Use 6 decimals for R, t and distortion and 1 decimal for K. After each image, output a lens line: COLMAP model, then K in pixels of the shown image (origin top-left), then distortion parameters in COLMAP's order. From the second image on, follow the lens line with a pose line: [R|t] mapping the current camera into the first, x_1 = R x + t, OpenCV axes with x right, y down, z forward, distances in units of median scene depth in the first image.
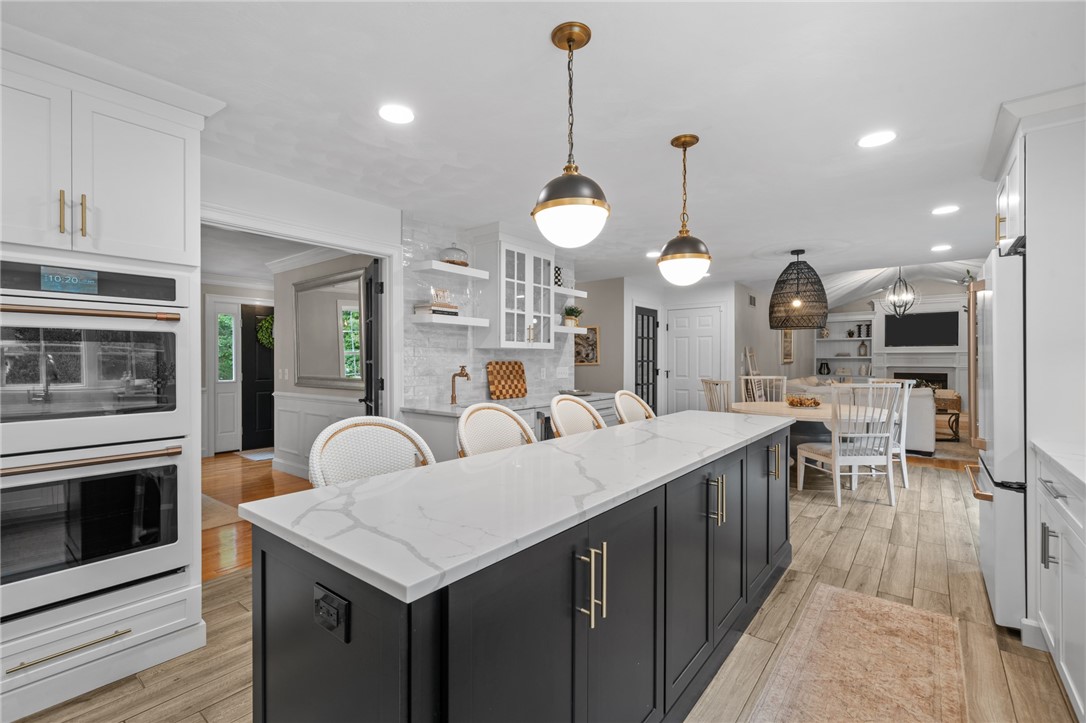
lens RADIAL K [[477.5, 0, 537.1], [0, 477.5, 361.2], [0, 0, 1]] dist [0.002569, -0.000224]
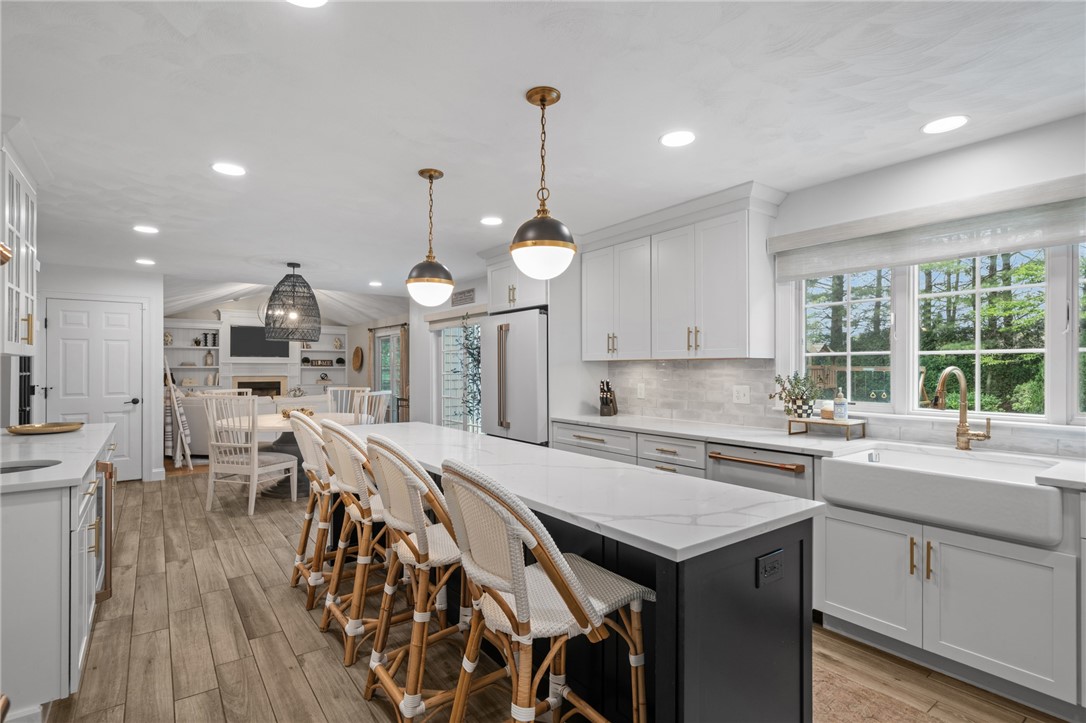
lens RADIAL K [[524.2, 0, 515.8], [0, 524.2, 366.7], [0, 0, 1]] dist [0.004060, -0.001580]
pose [[0.277511, 0.002880, 0.960718, -0.446626], [0.002116, 0.999991, -0.003609, -0.009663], [-0.960720, 0.003034, 0.277503, 0.276535]]
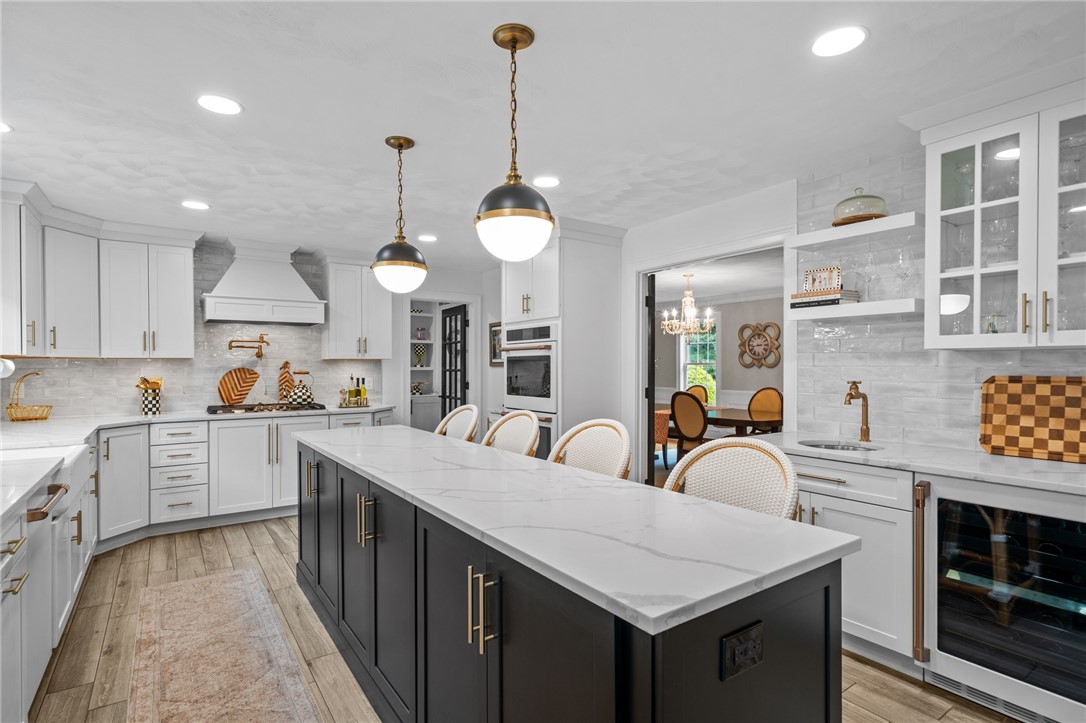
lens RADIAL K [[539.6, 0, 539.4], [0, 539.6, 368.3], [0, 0, 1]] dist [-0.007210, 0.001973]
pose [[-0.273817, 0.006459, -0.961760, 0.567668], [0.000927, 0.999979, 0.006452, -0.011045], [0.961781, 0.000876, -0.273817, 0.704940]]
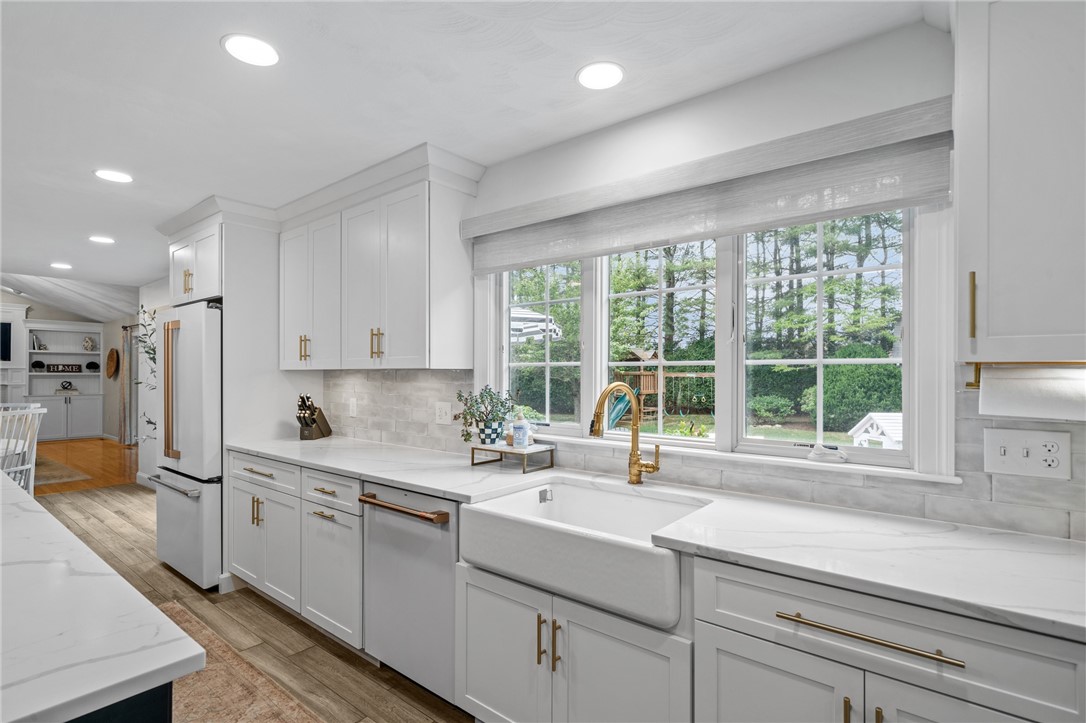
lens RADIAL K [[539.6, 0, 510.0], [0, 539.6, 368.1], [0, 0, 1]] dist [-0.007210, 0.001973]
pose [[0.034815, 0.009877, 0.999345, -0.242181], [0.001301, 0.999950, -0.009928, -0.018400], [-0.999393, 0.001646, 0.034800, 0.058344]]
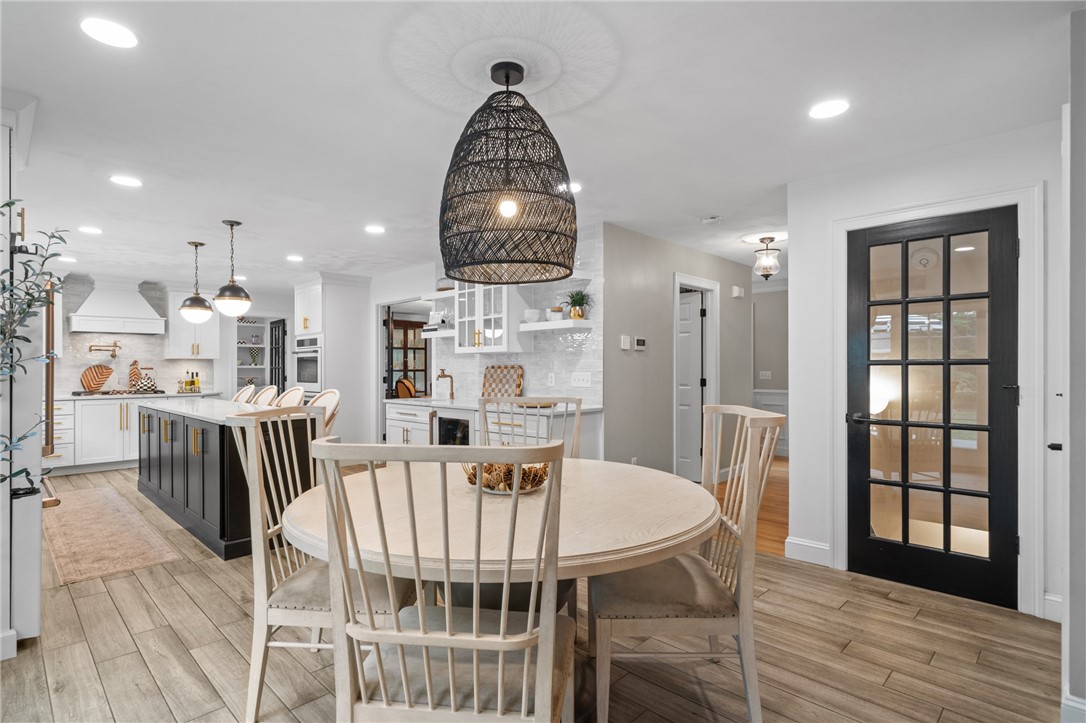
lens RADIAL K [[539.6, 0, 535.0], [0, 539.6, 368.0], [0, 0, 1]] dist [-0.007210, 0.001973]
pose [[-0.090704, 0.001839, -0.995876, 1.120871], [0.001895, 0.999997, 0.001674, 0.004393], [0.995876, -0.001736, -0.090707, 1.224493]]
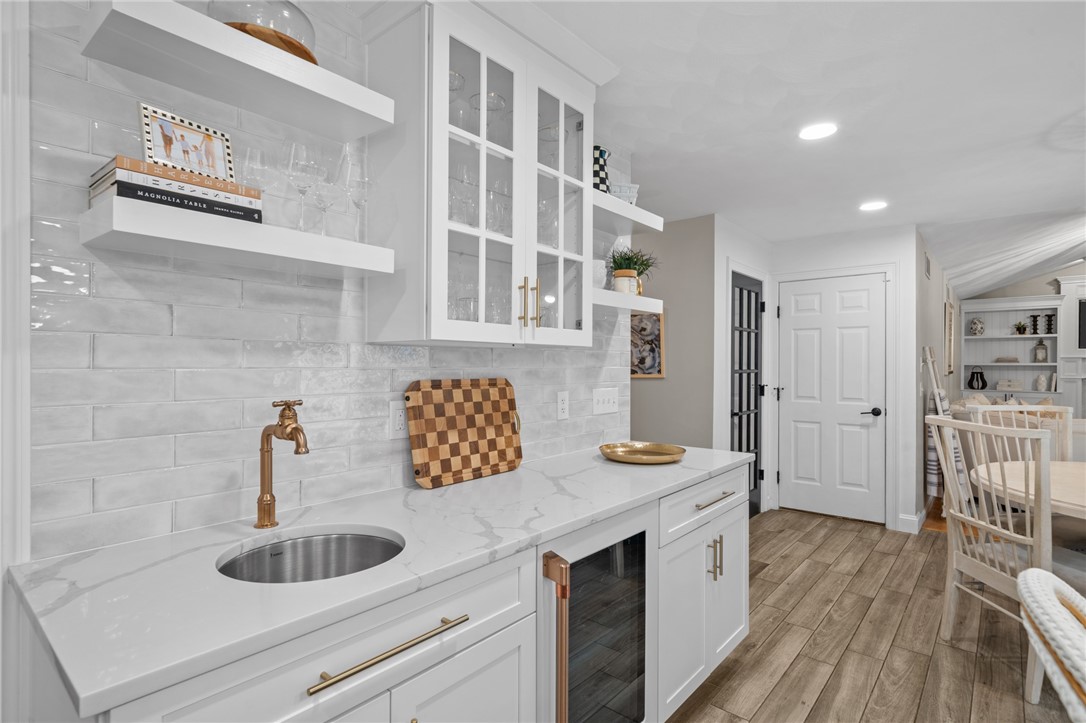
lens RADIAL K [[539.6, 0, 537.3], [0, 539.6, 364.2], [0, 0, 1]] dist [-0.007210, 0.001973]
pose [[0.999540, 0.003572, -0.030130, 0.005039], [-0.003622, 0.999992, -0.001615, -0.011203], [0.030124, 0.001723, 0.999545, 0.602793]]
